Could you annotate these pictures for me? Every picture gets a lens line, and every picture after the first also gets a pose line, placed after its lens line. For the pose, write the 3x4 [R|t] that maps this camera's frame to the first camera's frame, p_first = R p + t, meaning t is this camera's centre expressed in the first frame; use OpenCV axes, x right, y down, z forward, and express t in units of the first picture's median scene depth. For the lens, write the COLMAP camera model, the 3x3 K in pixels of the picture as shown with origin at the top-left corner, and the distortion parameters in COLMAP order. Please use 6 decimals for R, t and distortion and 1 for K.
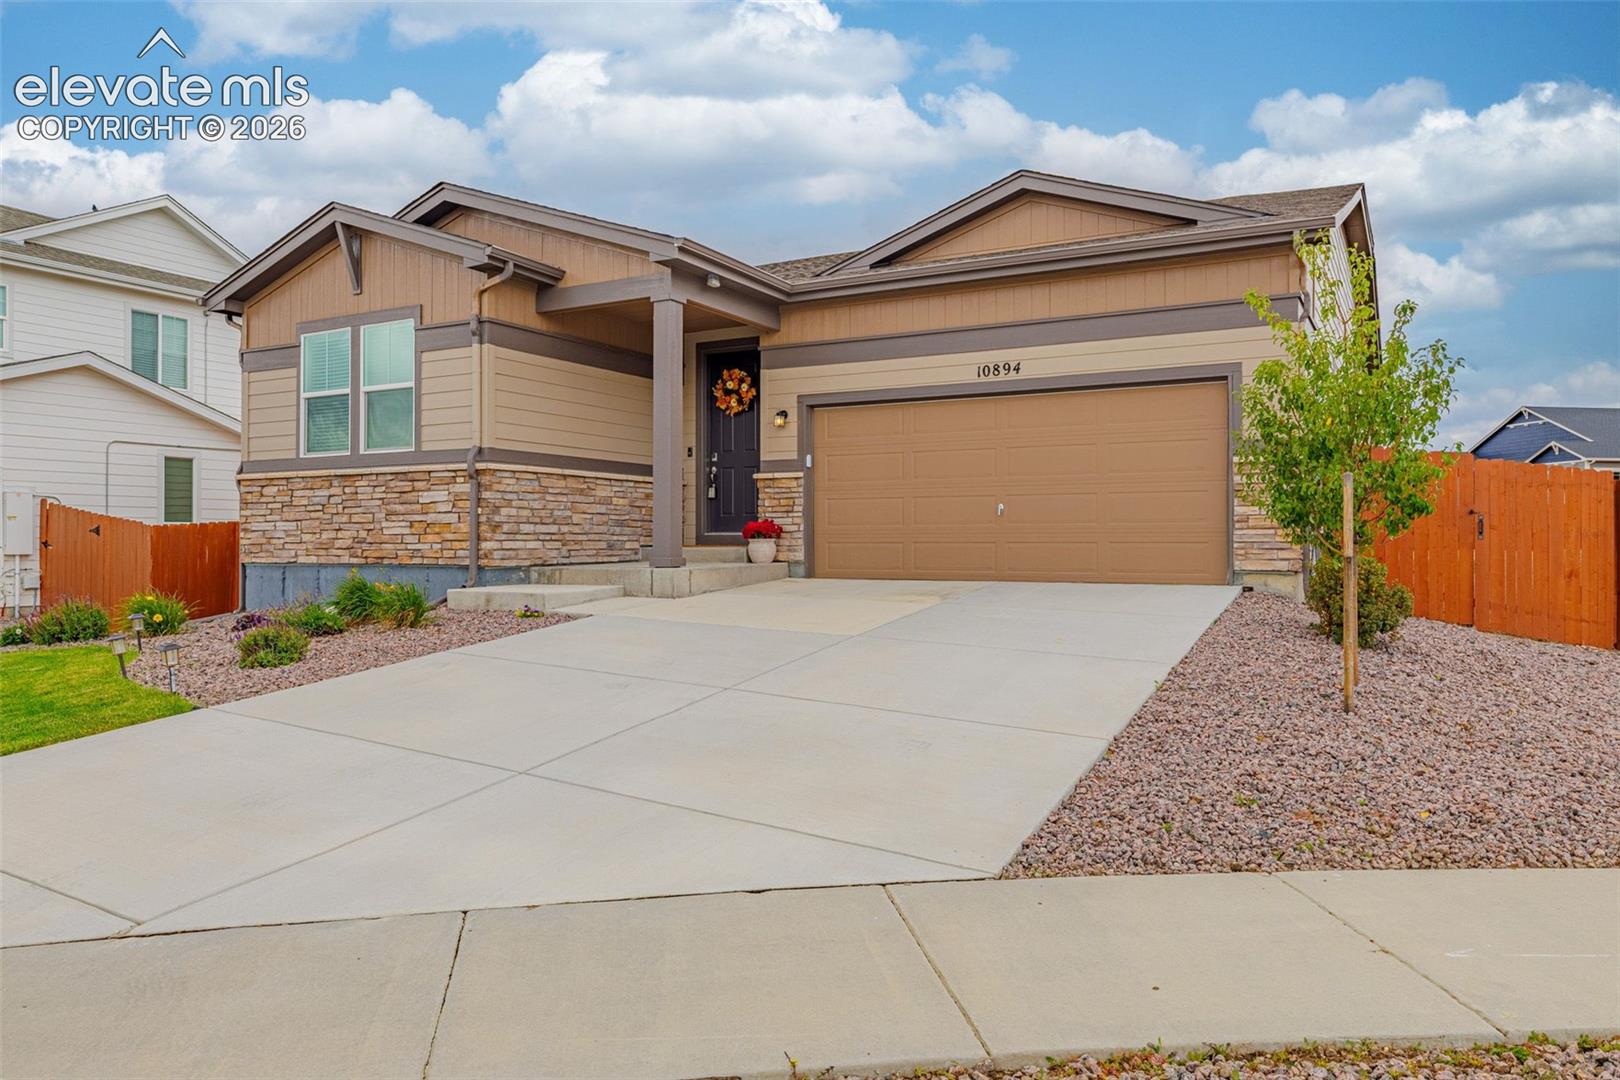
lens RADIAL K [[1095.4, 0, 810.0], [0, 1095.4, 540.0], [0, 0, 1]] dist [0.017833, -0.000465]
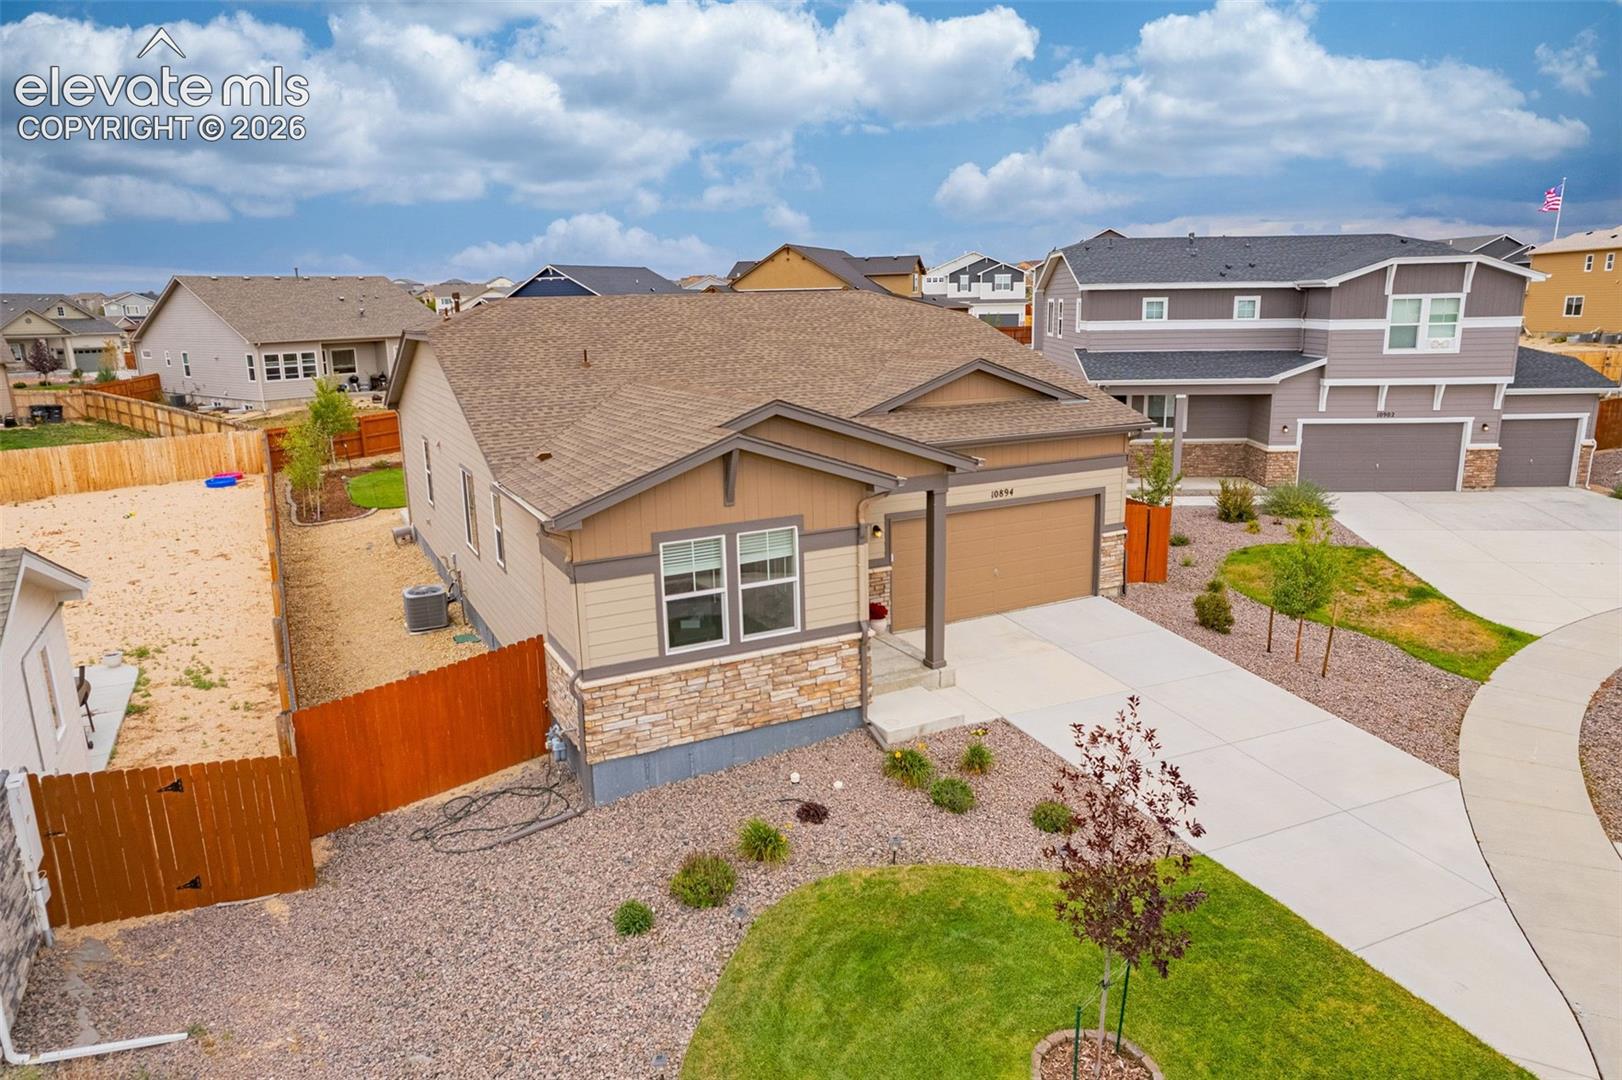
lens RADIAL K [[1035.7, 0, 800.2], [0, 1035.7, 558.1], [0, 0, 1]] dist [-0.001558, 0.000551]
pose [[0.564444, -0.207414, 0.798989, -1.221422], [0.019253, 0.970962, 0.238457, -0.420523], [-0.825247, -0.119213, 0.552047, 0.355459]]
